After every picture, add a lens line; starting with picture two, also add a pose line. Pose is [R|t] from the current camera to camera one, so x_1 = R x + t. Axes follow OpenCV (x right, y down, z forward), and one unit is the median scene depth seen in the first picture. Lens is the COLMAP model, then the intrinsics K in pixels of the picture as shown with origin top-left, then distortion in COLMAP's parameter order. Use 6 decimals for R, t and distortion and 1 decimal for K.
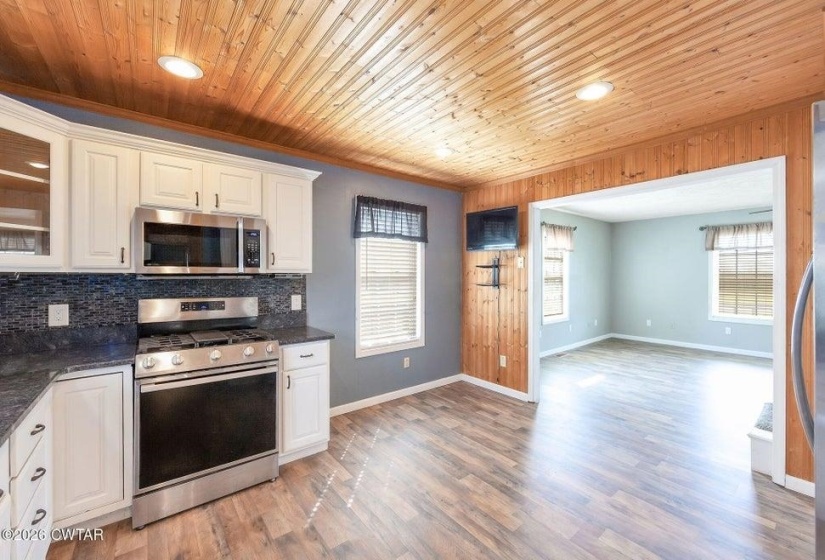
lens RADIAL K [[336.4, 0, 421.8], [0, 336.4, 275.3], [0, 0, 1]] dist [-0.000611, -0.000011]
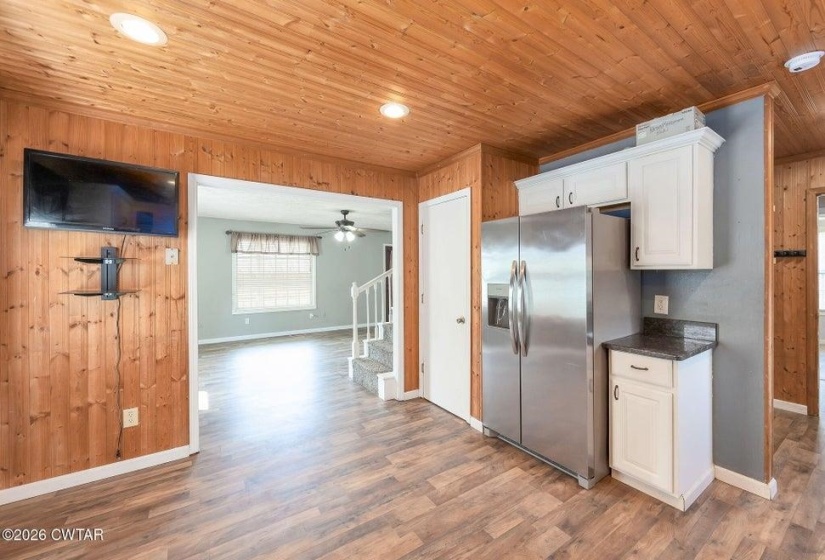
lens RADIAL K [[329.5, 0, 421.2], [0, 329.5, 277.0], [0, 0, 1]] dist [-0.002123, -0.000215]
pose [[0.086330, -0.011575, 0.996199, -0.303415], [0.005630, 0.999922, 0.011130, -0.002164], [-0.996251, 0.004648, 0.086388, 0.430234]]
